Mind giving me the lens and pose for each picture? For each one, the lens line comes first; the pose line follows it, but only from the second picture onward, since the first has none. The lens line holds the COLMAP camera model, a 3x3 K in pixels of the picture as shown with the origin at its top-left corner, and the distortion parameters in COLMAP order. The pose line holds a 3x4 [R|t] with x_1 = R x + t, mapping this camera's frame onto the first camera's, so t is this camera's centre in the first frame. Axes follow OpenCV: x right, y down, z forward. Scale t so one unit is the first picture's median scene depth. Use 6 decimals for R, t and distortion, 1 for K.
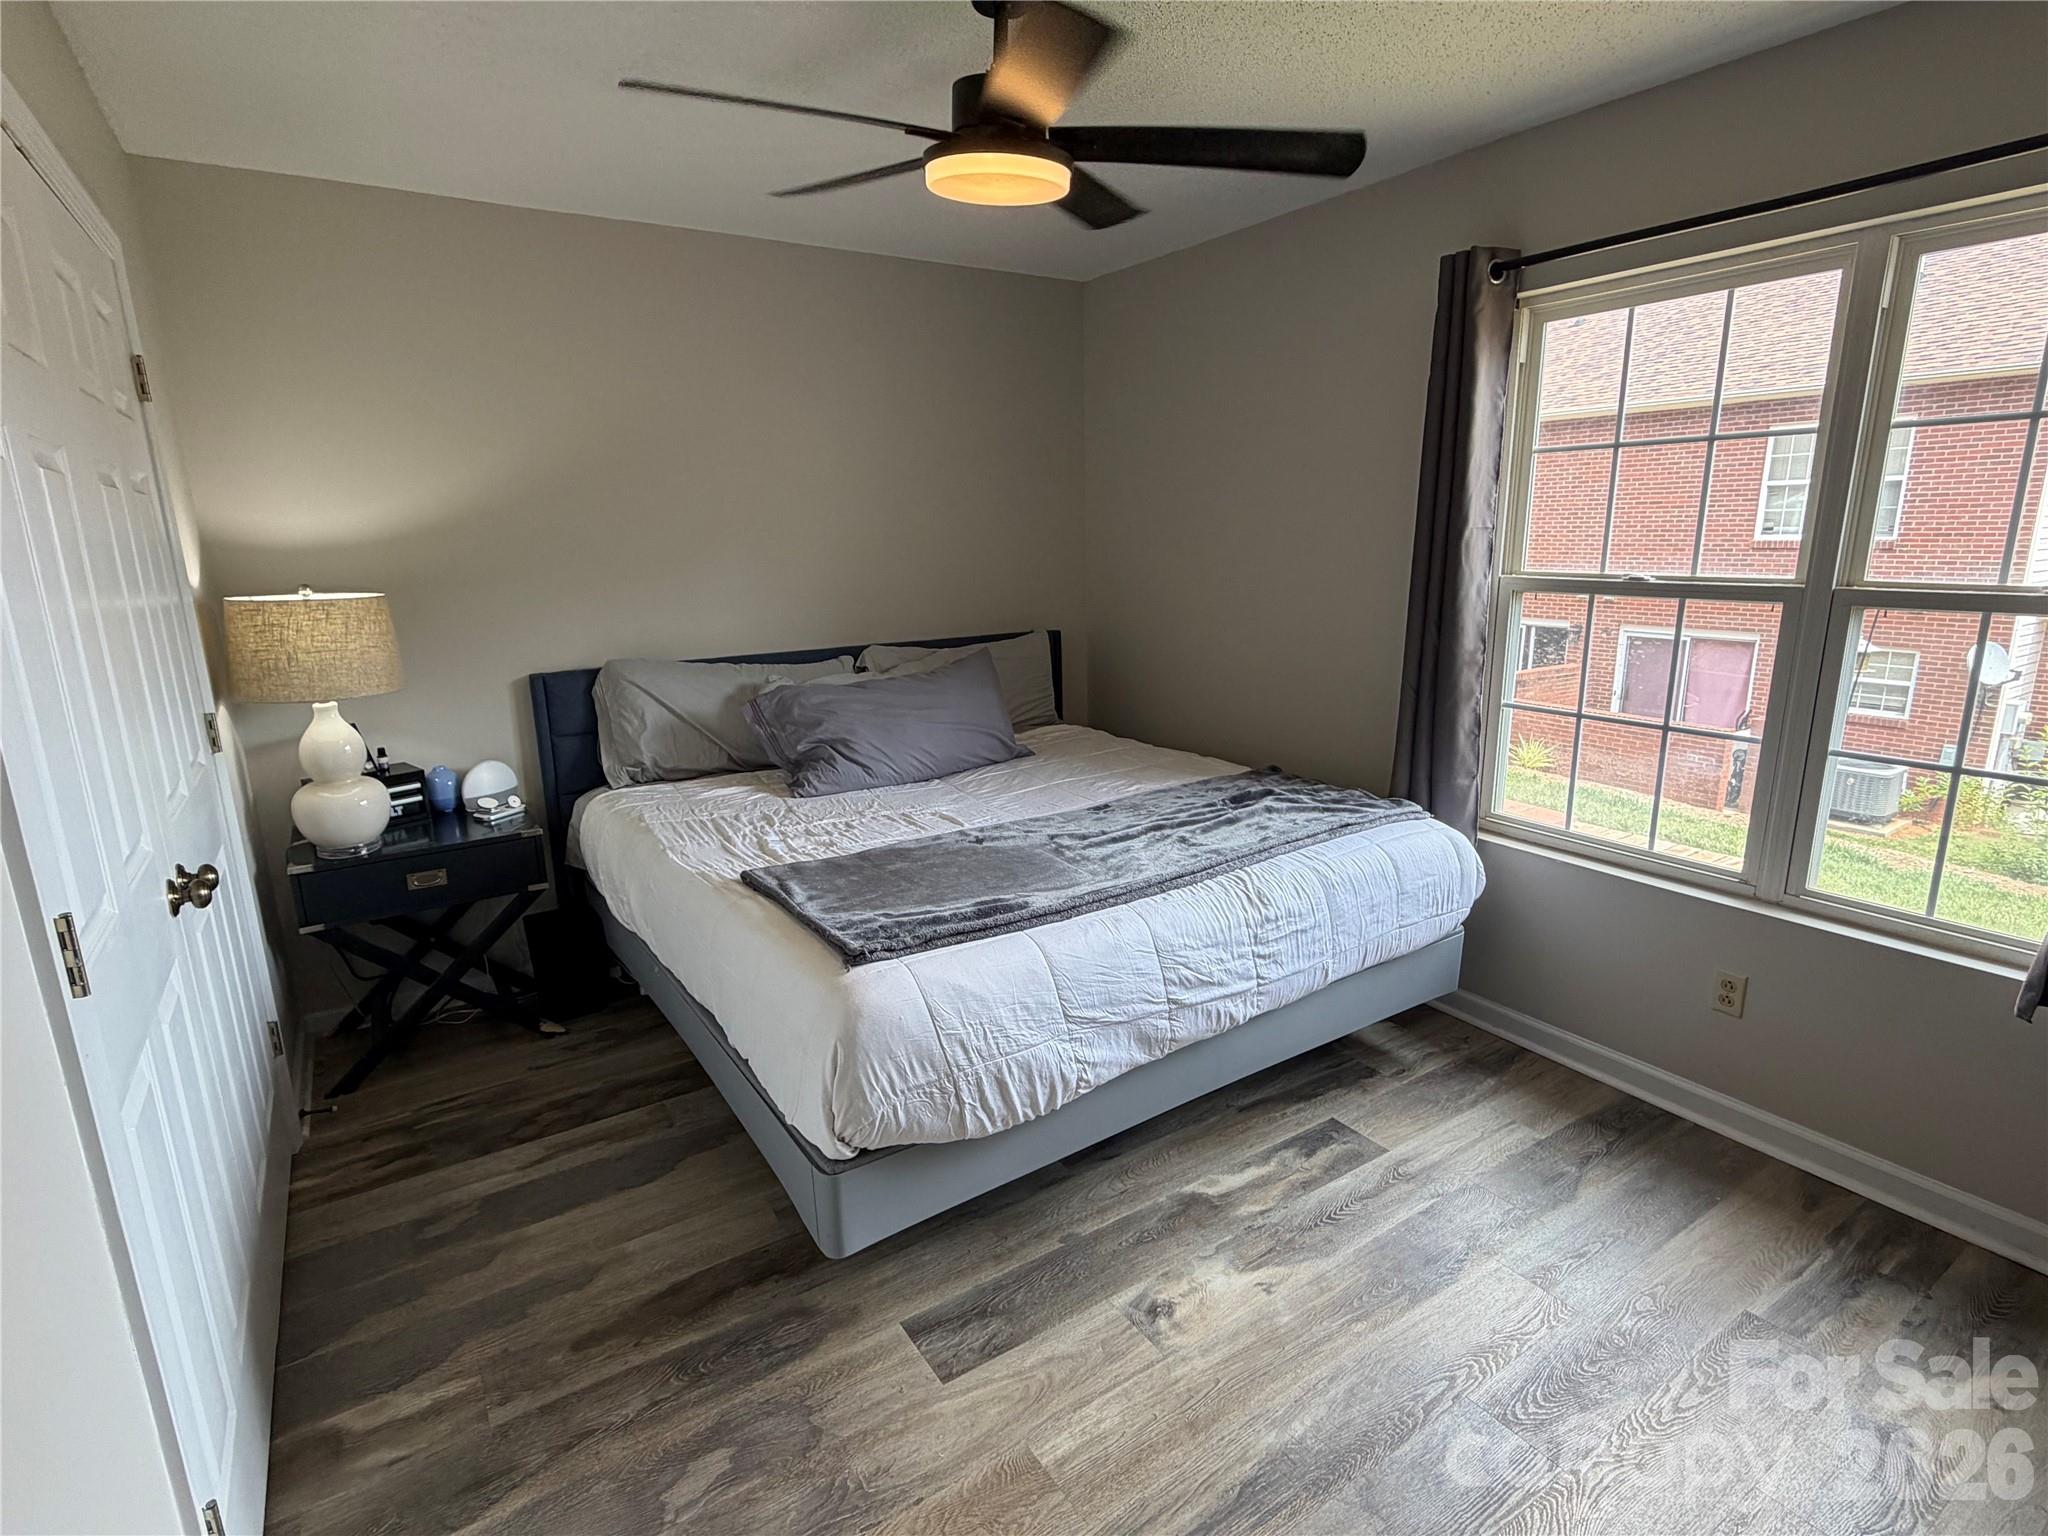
lens RADIAL K [[1006.5, 0, 1024.0], [0, 1006.5, 768.0], [0, 0, 1]] dist [-0.003568, 0.000446]
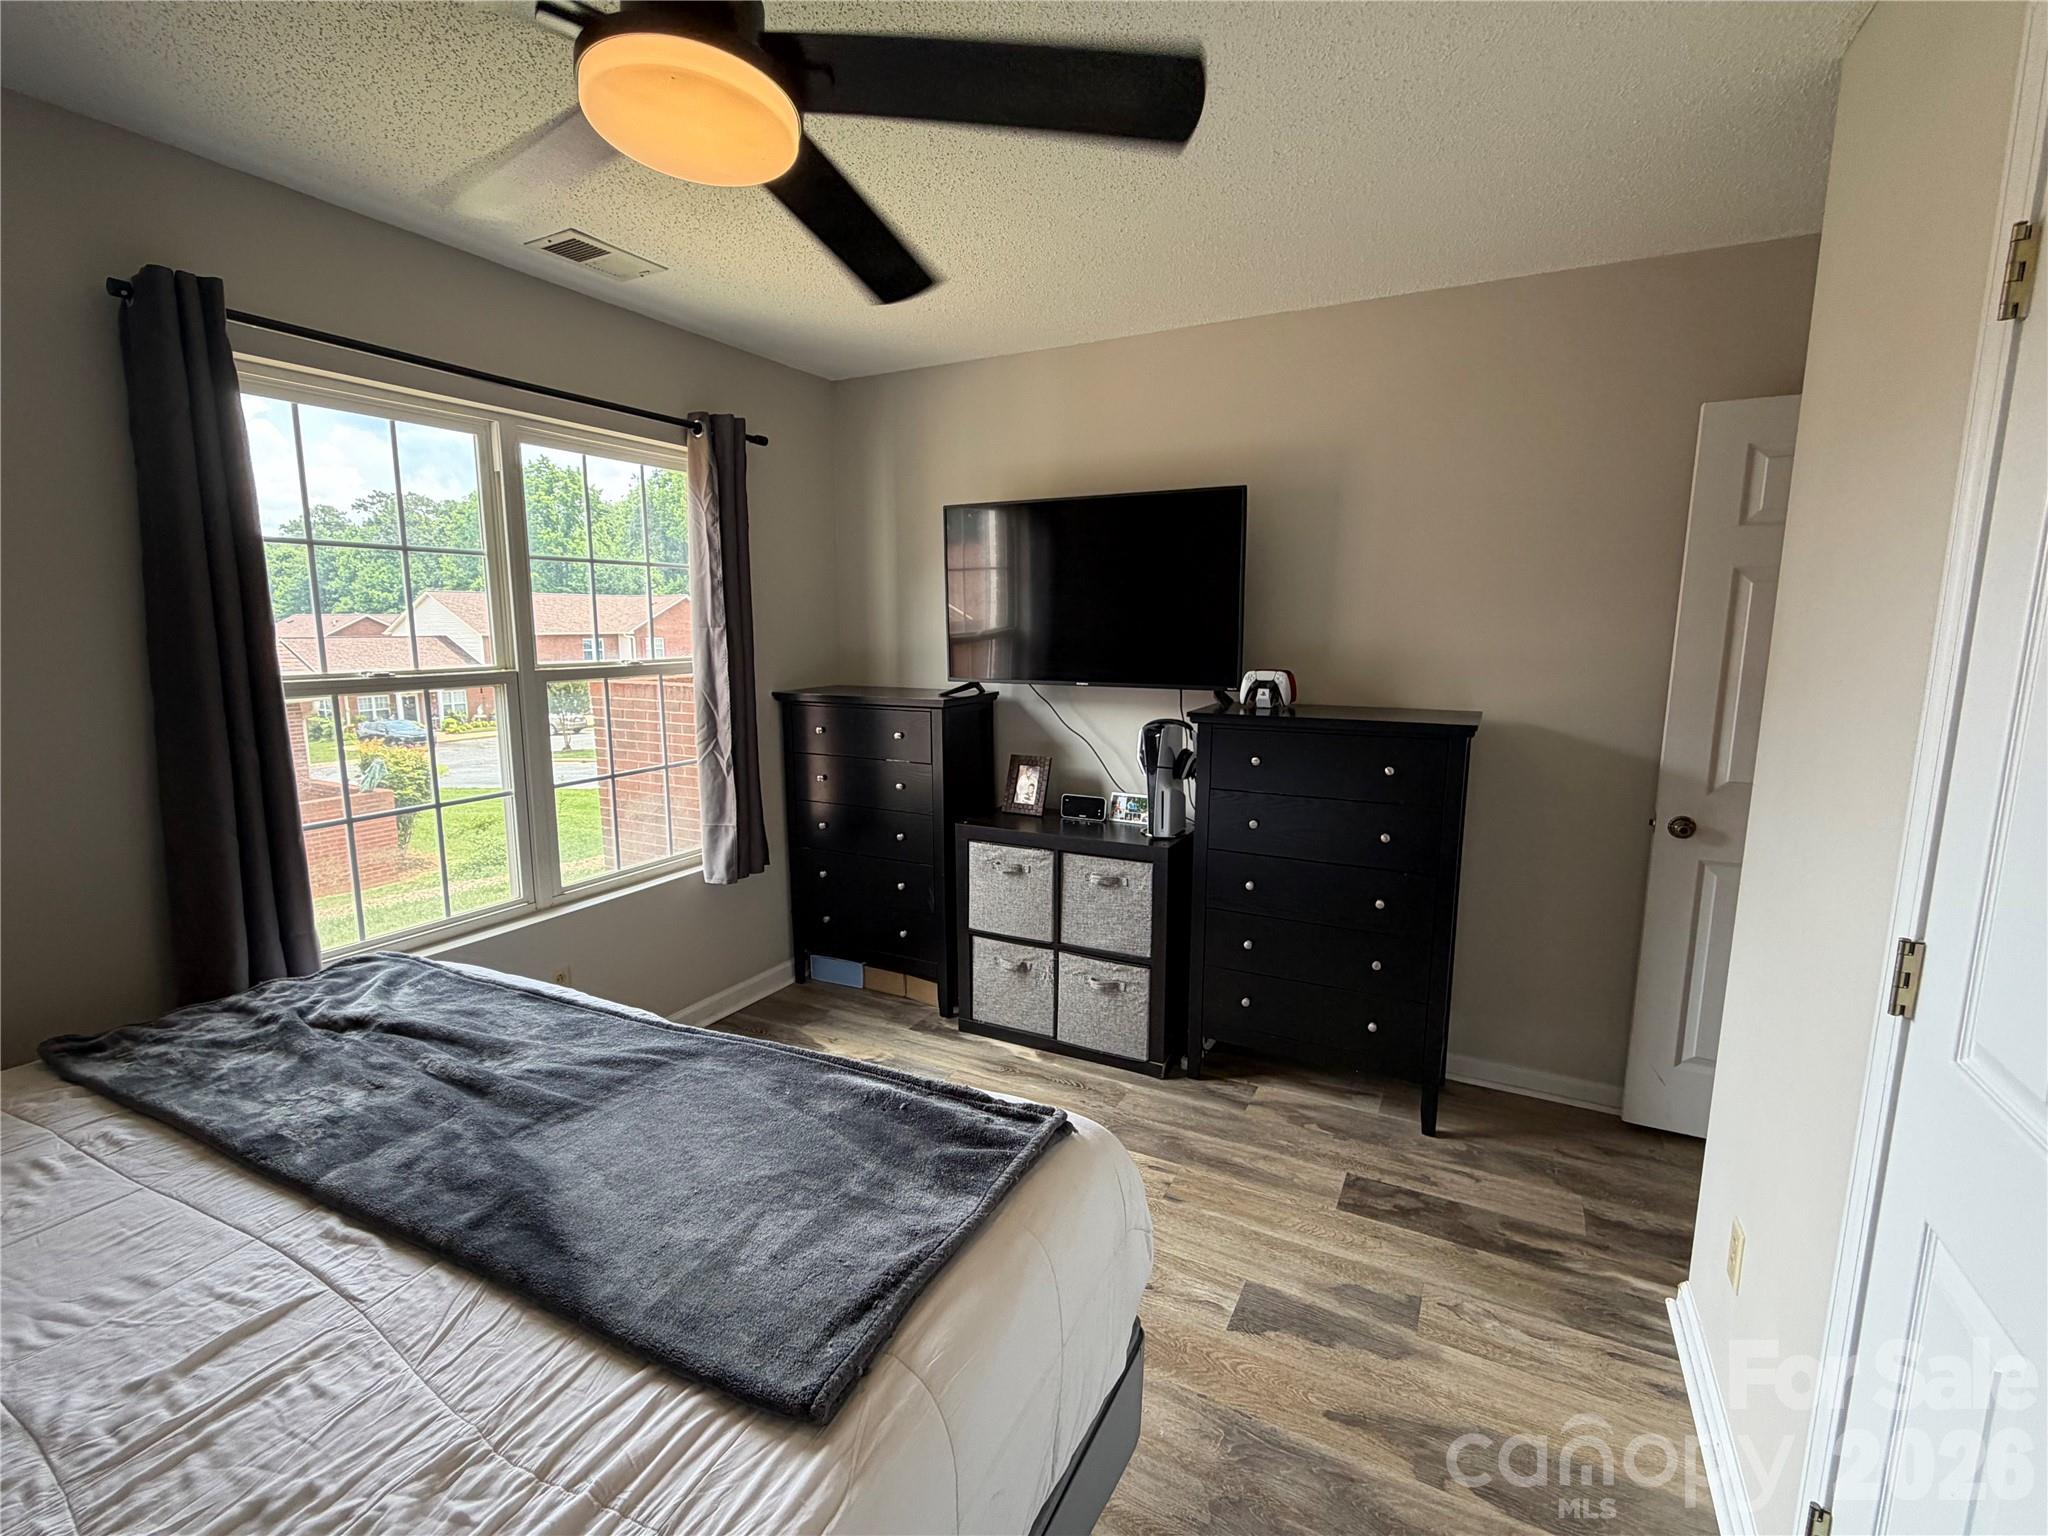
lens RADIAL K [[912.4, 0, 1021.3], [0, 912.4, 768.8], [0, 0, 1]] dist [0.000894, -0.000721]
pose [[-0.486609, -0.119394, 0.865423, -0.617812], [0.209492, 0.945767, 0.248271, -0.223549], [-0.848130, 0.302110, -0.435207, 1.023195]]
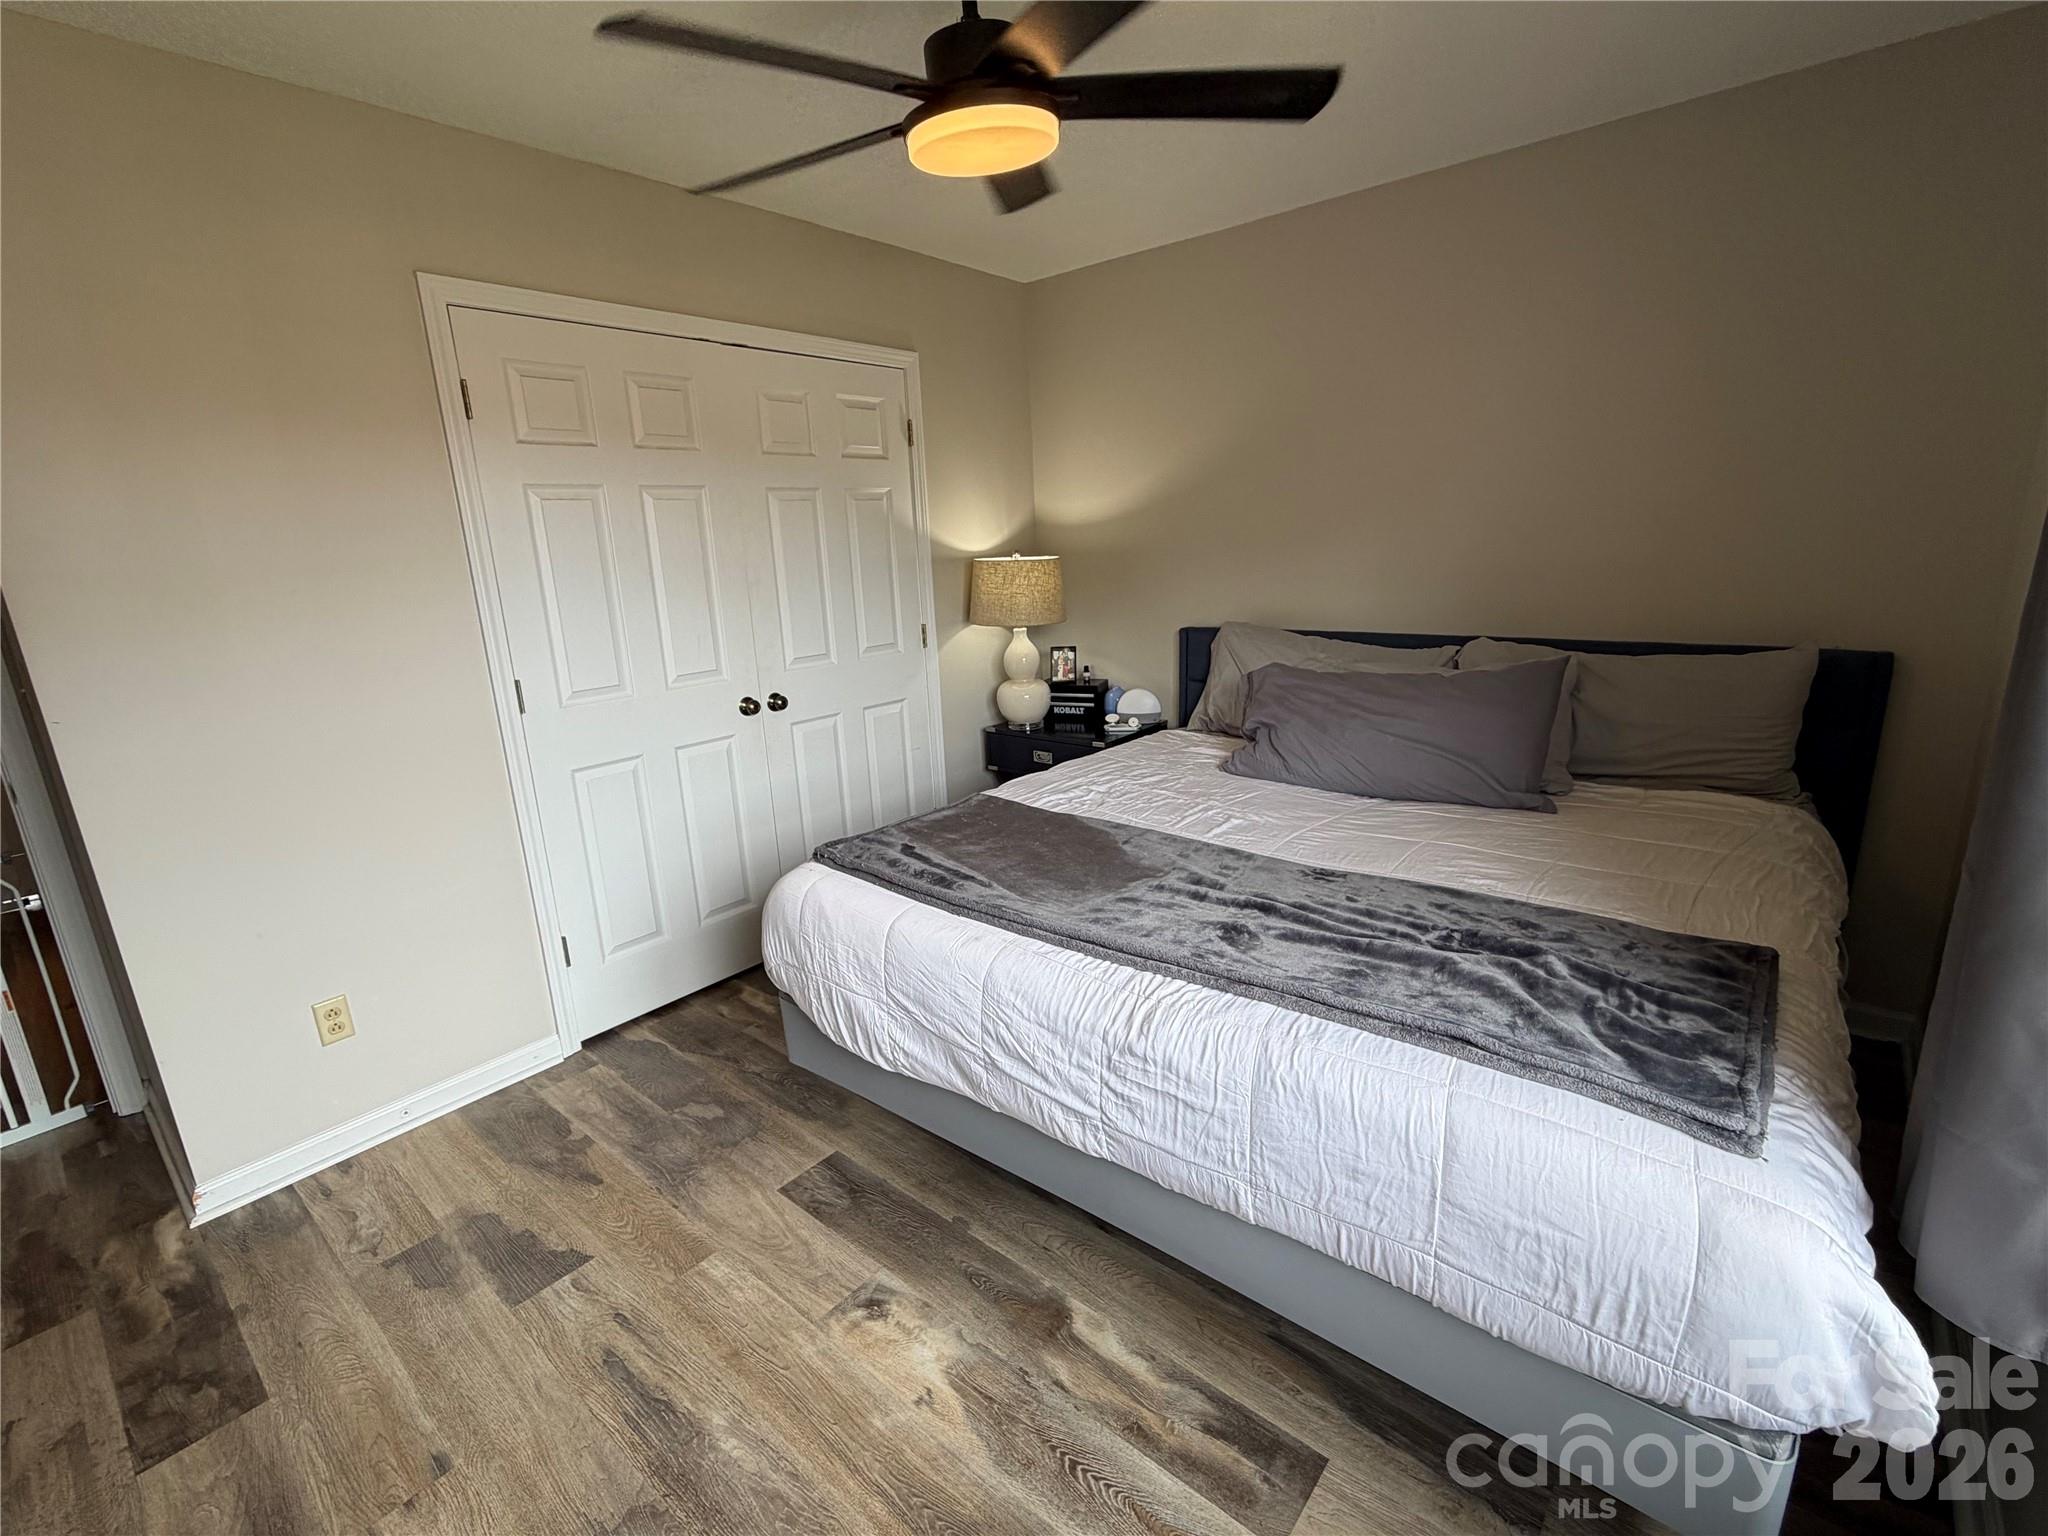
lens RADIAL K [[912.4, 0, 1021.3], [0, 912.4, 768.8], [0, 0, 1]] dist [0.000894, -0.000721]
pose [[0.287235, 0.244731, -0.926068, 0.779785], [-0.184112, 0.962888, 0.197356, -0.160416], [0.939999, 0.113813, 0.321633, 0.691792]]
